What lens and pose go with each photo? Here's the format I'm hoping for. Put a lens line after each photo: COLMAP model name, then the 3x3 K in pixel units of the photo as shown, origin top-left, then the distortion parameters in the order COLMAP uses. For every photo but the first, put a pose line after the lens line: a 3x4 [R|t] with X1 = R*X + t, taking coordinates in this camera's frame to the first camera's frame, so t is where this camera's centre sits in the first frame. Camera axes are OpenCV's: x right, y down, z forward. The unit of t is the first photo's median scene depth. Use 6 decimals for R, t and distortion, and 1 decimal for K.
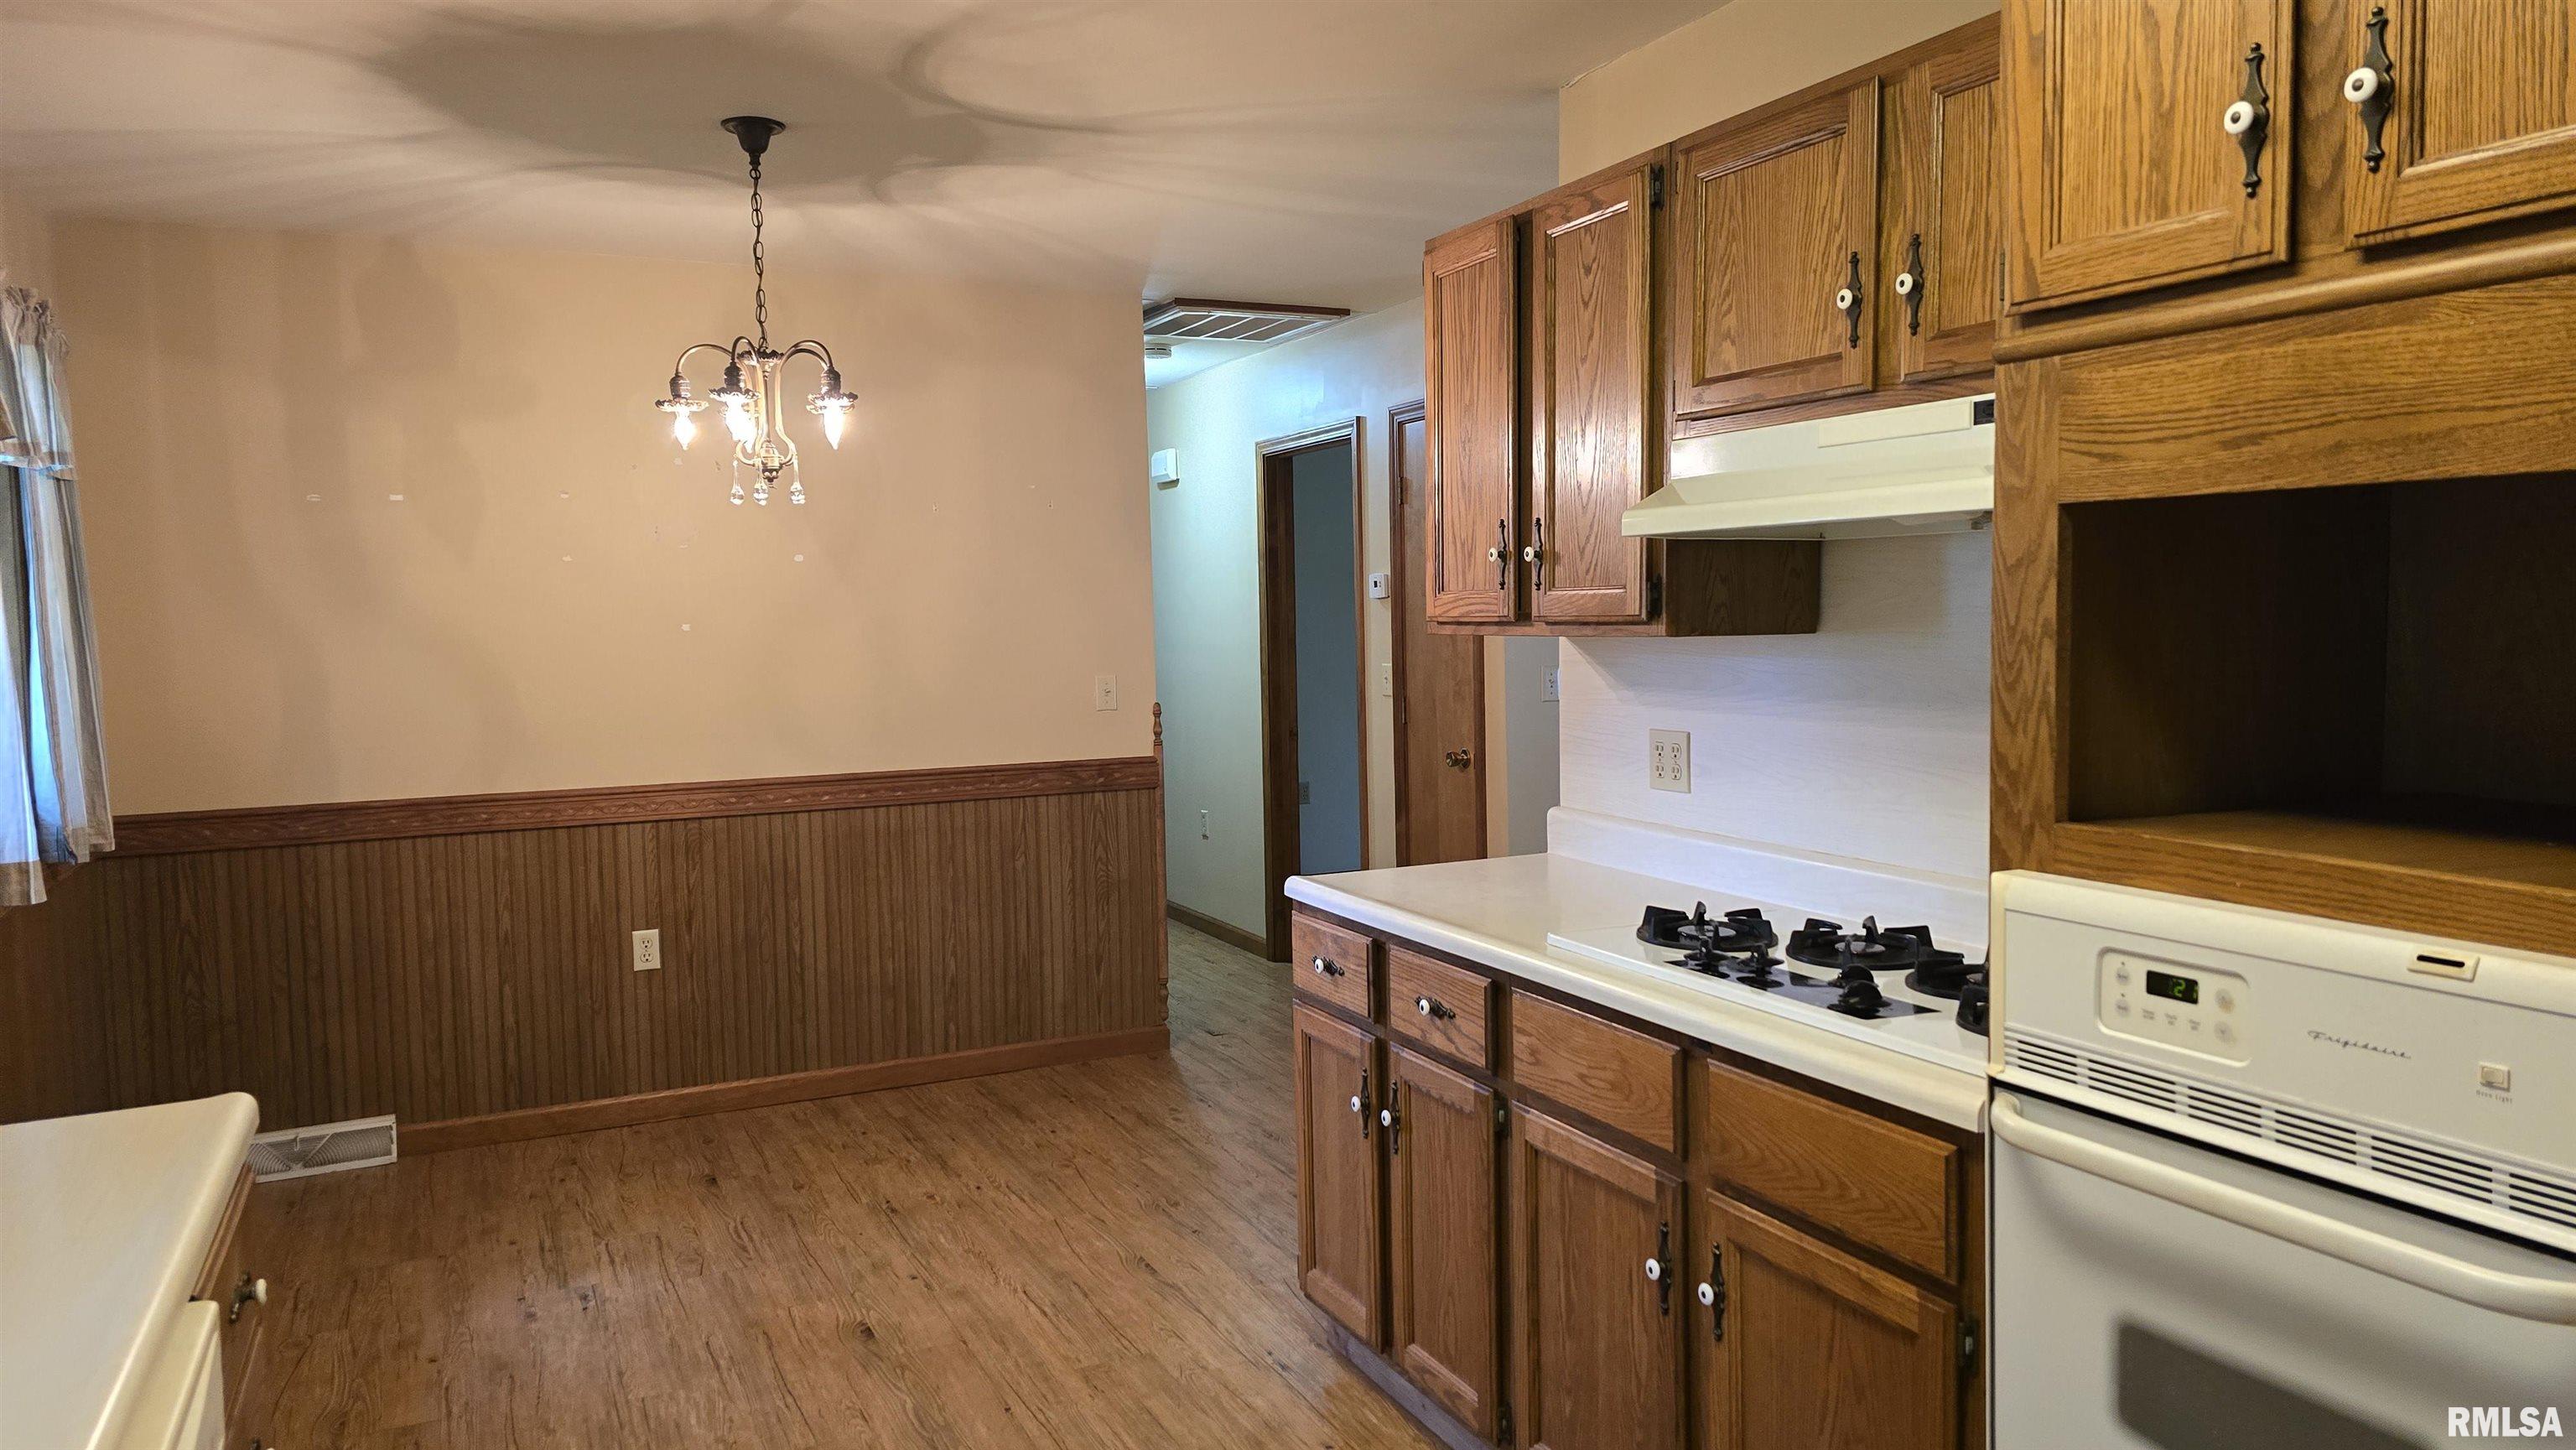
lens RADIAL K [[1729.1, 0, 1287.4], [0, 1729.1, 716.1], [0, 0, 1]] dist [0.067883, -0.080906]
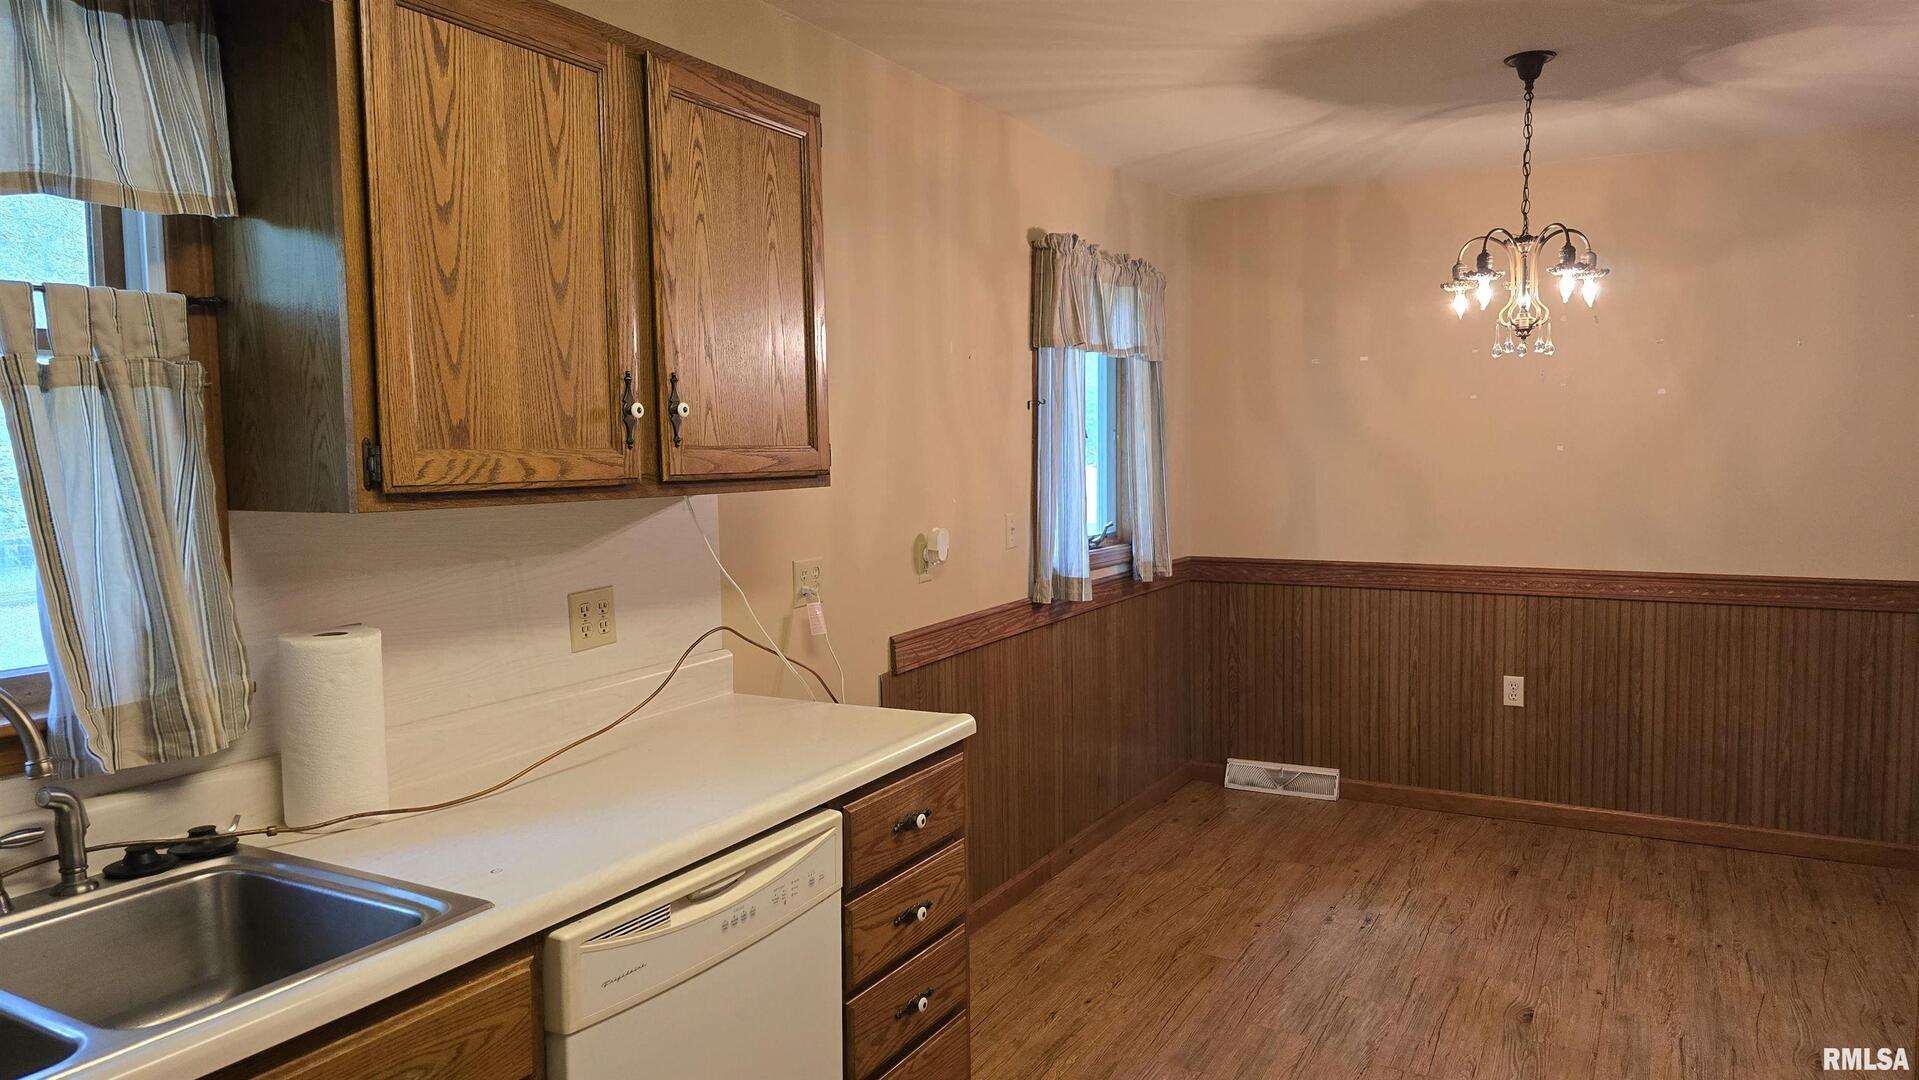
lens RADIAL K [[1283.2, 0, 959.5], [0, 1283.2, 540.0], [0, 0, 1]] dist [0.002071, -0.004425]
pose [[0.565267, 0.075003, -0.821491, 0.206560], [-0.048406, 0.997158, 0.057733, -0.018385], [0.823486, 0.007130, 0.567291, 0.107206]]
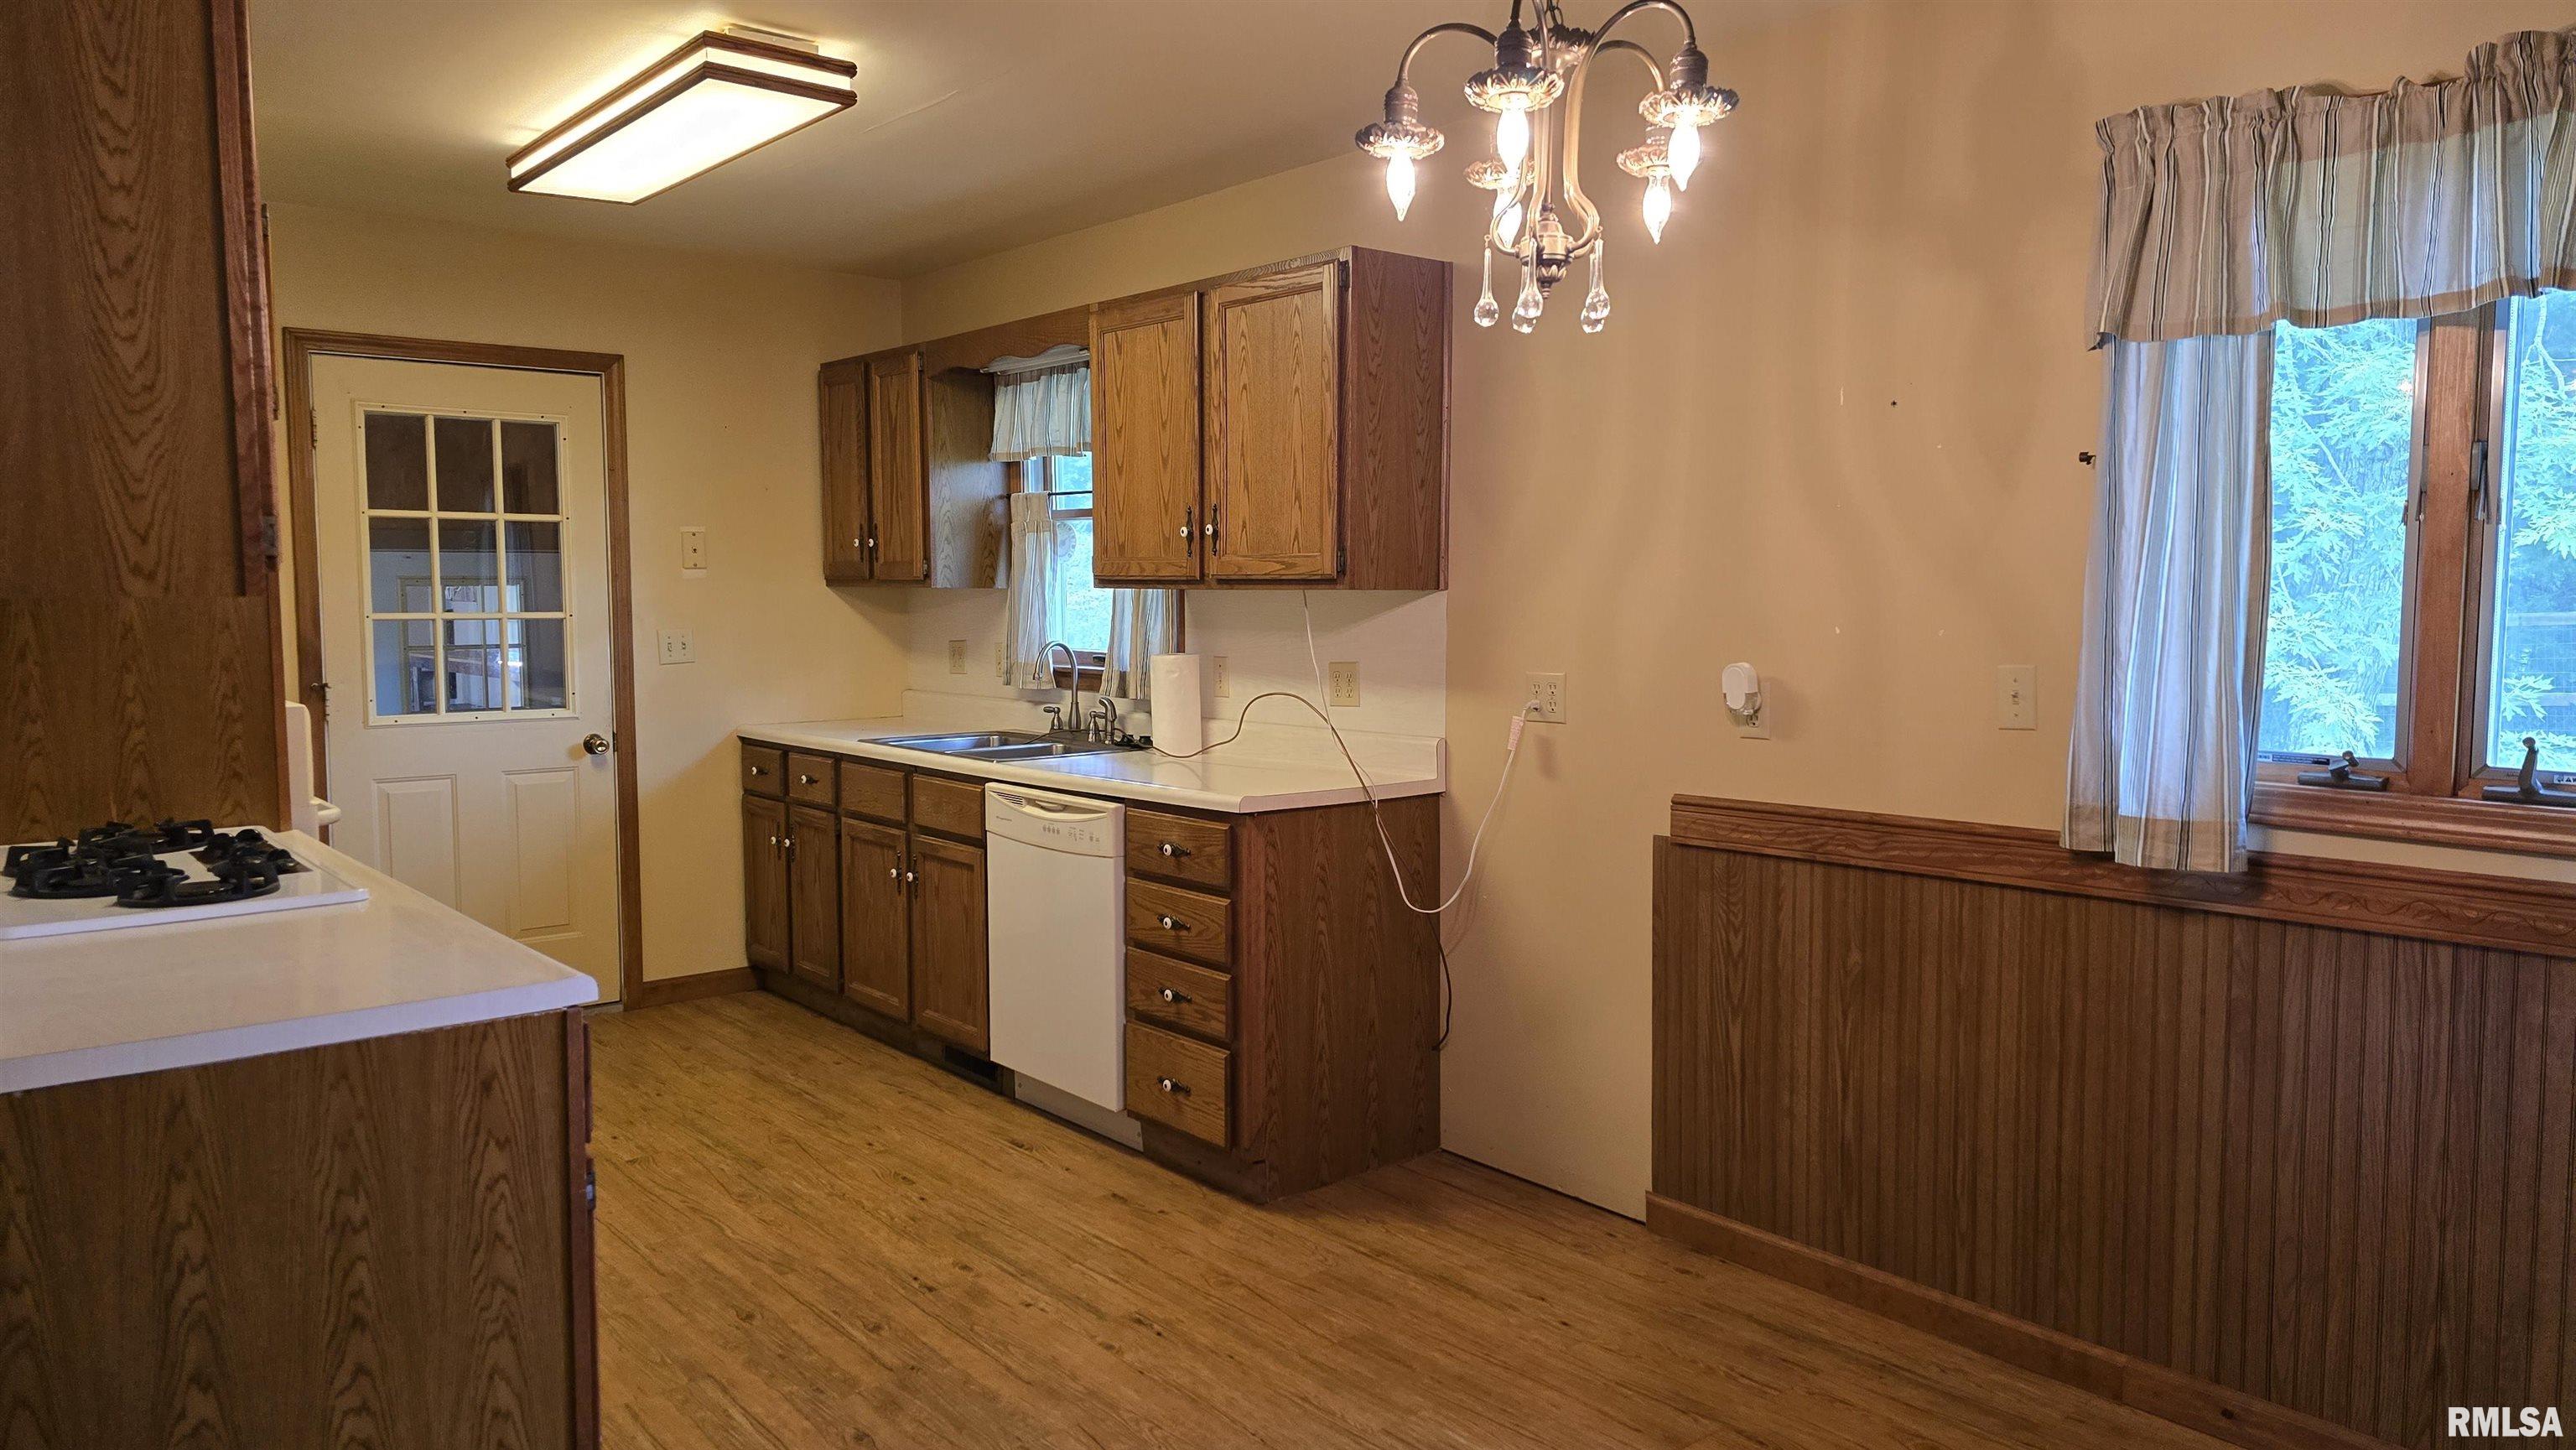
lens RADIAL K [[1724.0, 0, 1290.2], [0, 1724.0, 715.6], [0, 0, 1]] dist [0.105668, -0.087399]
pose [[-0.970491, 0.040401, -0.237728, -0.081476], [0.006302, 0.989777, 0.142483, -0.070834], [0.241055, 0.136781, -0.960825, 1.288403]]
